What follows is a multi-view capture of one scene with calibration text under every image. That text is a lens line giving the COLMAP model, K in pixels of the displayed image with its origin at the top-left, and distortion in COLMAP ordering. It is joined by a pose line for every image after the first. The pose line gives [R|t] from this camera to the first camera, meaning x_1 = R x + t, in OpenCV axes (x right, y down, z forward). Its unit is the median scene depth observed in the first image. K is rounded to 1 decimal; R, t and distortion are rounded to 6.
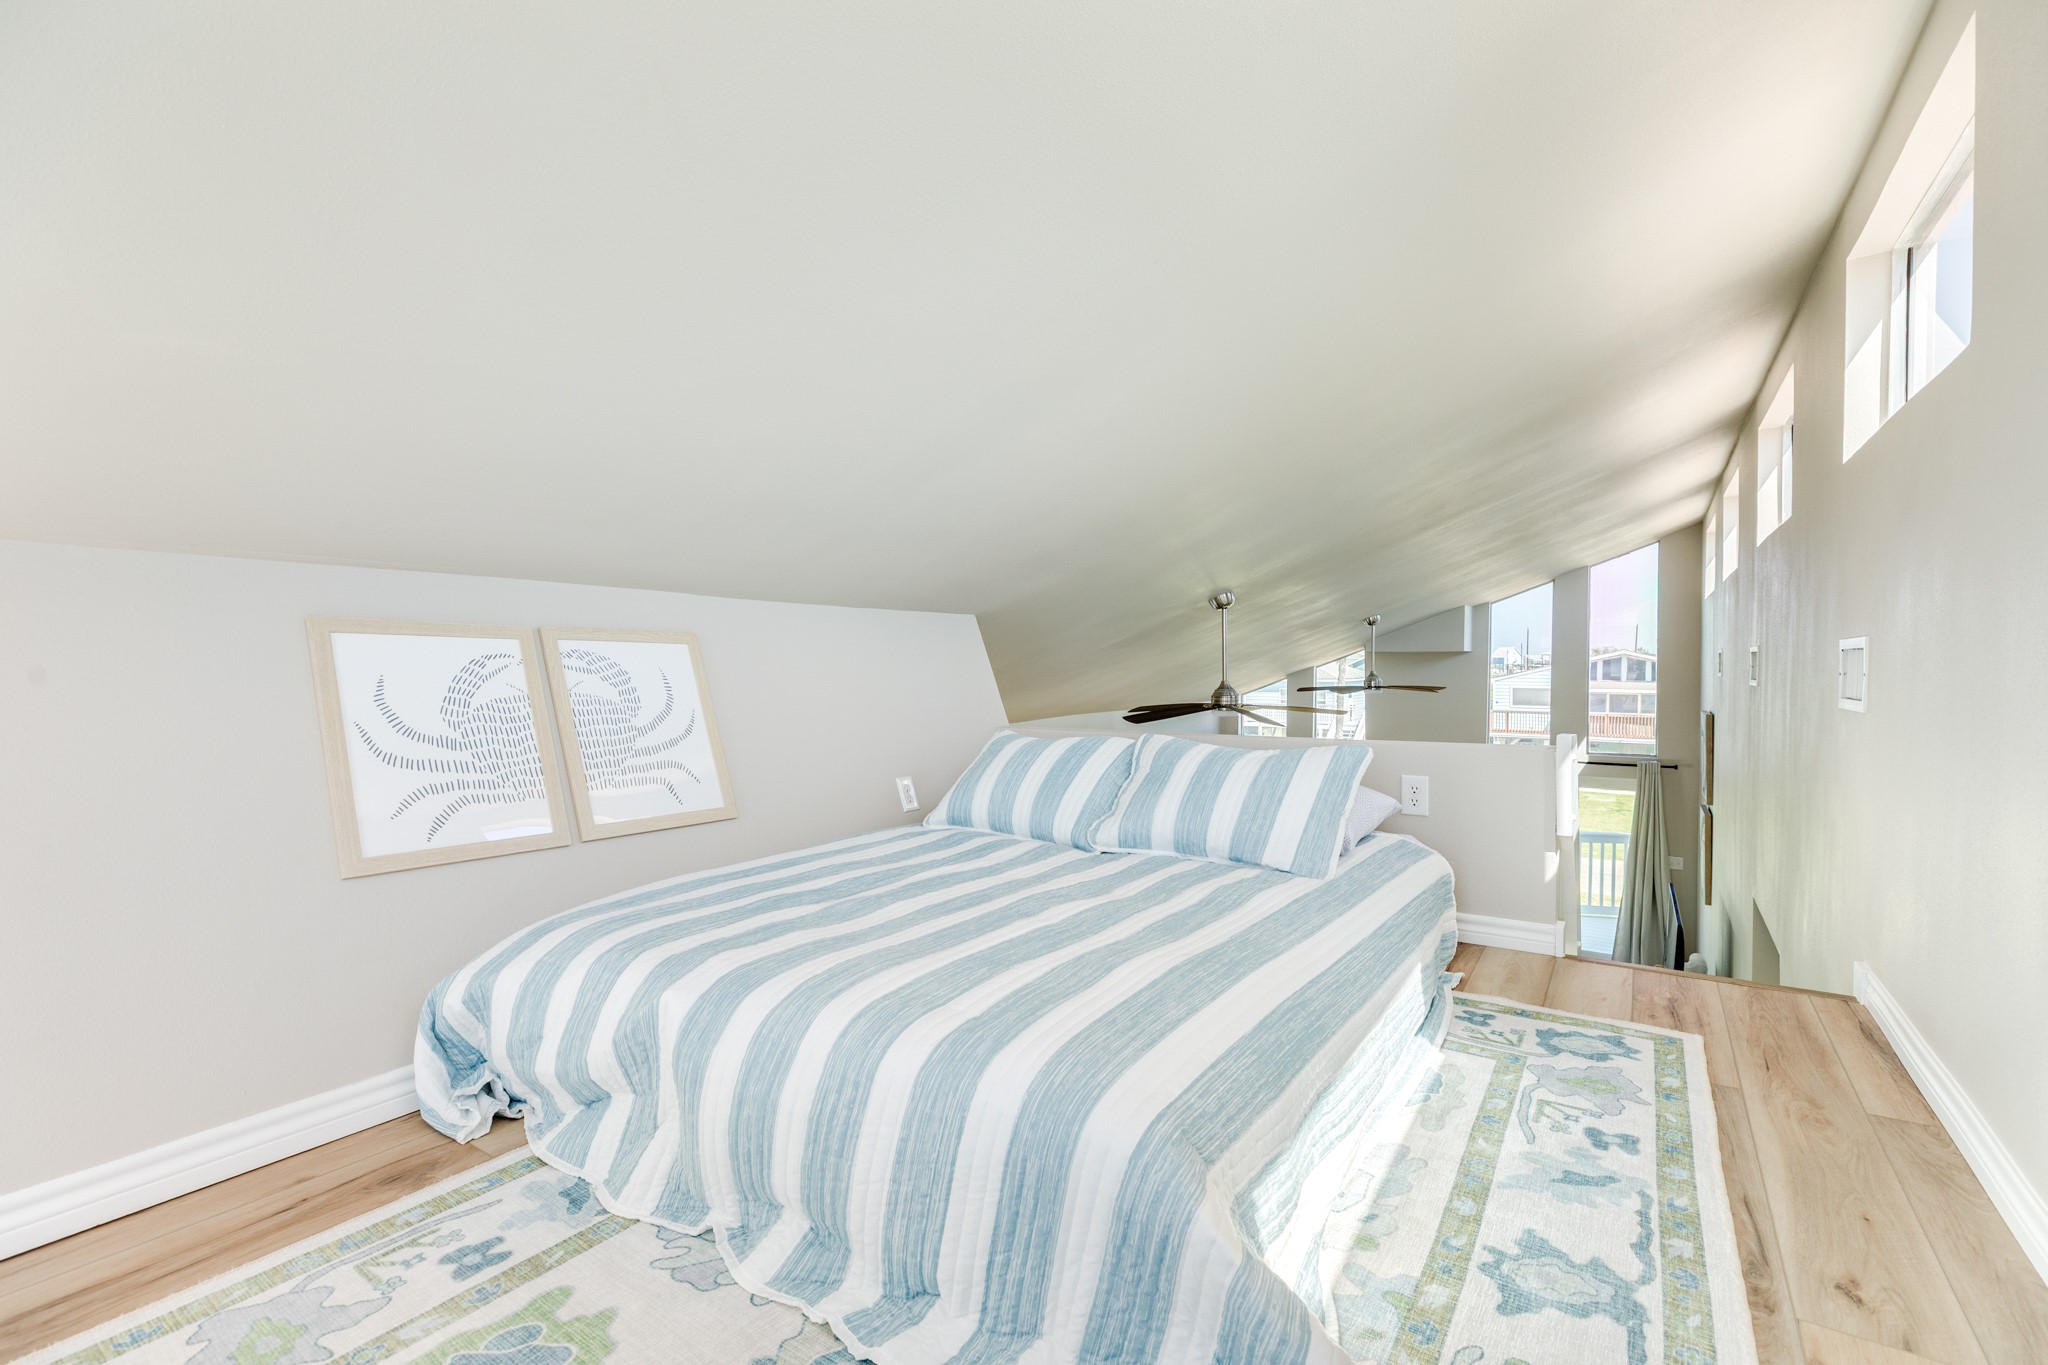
lens RADIAL K [[932.7, 0, 1018.1], [0, 932.7, 677.1], [0, 0, 1]] dist [0.025728, 0.000249]
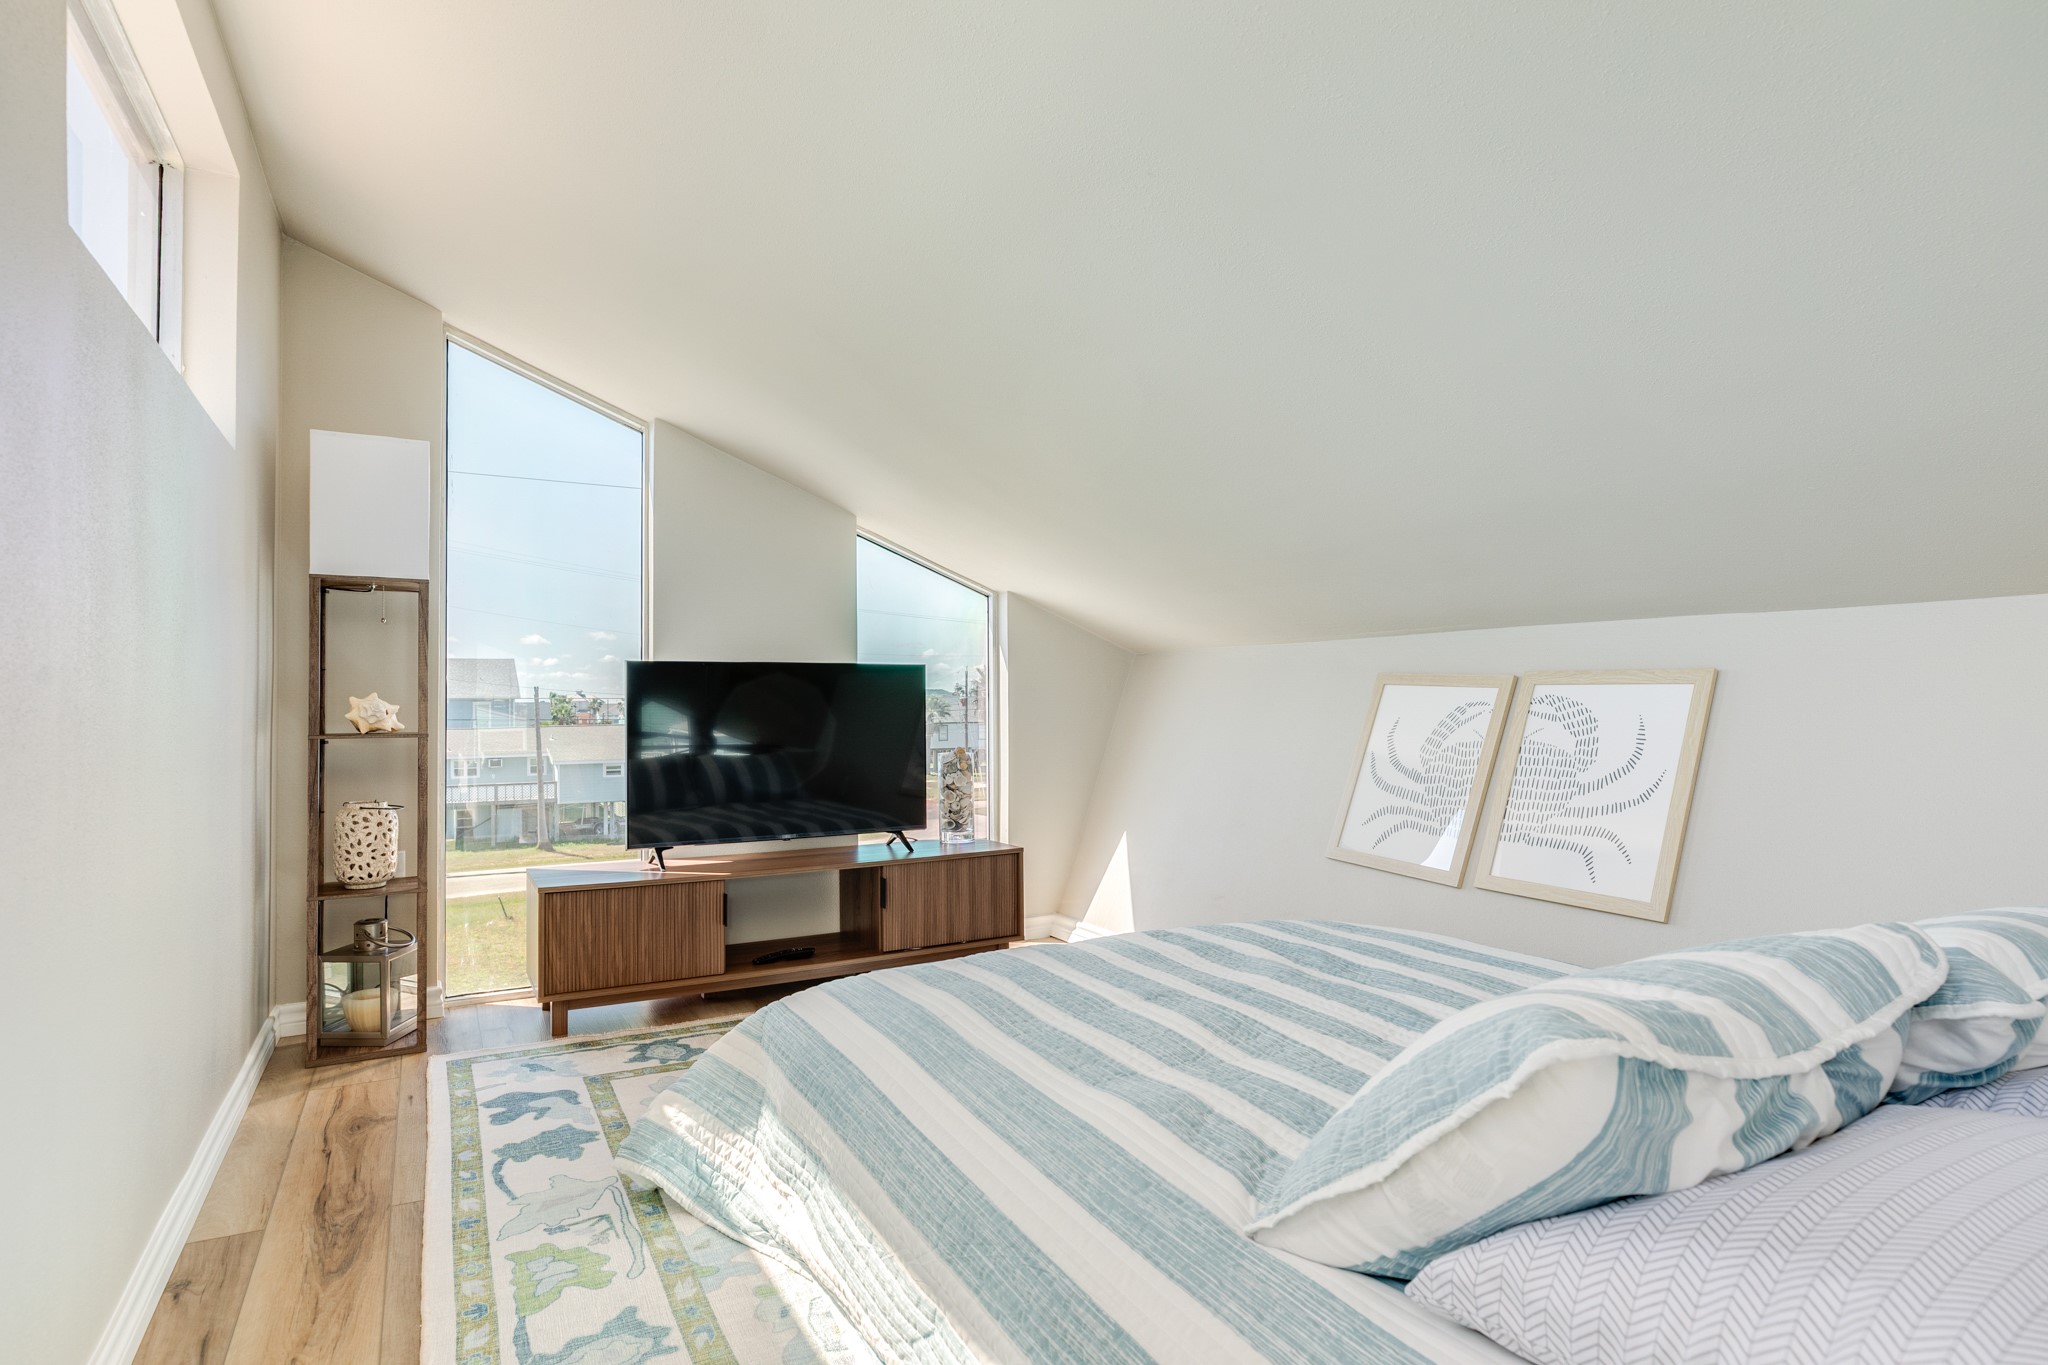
lens RADIAL K [[1090.2, 0, 1024.4], [0, 1090.2, 683.2], [0, 0, 1]] dist [0.002955, 0.000081]
pose [[-0.459674, -0.015878, -0.887946, 0.871494], [-0.008650, 0.999873, -0.013402, -0.025730], [0.888046, 0.001520, -0.459753, 1.206228]]
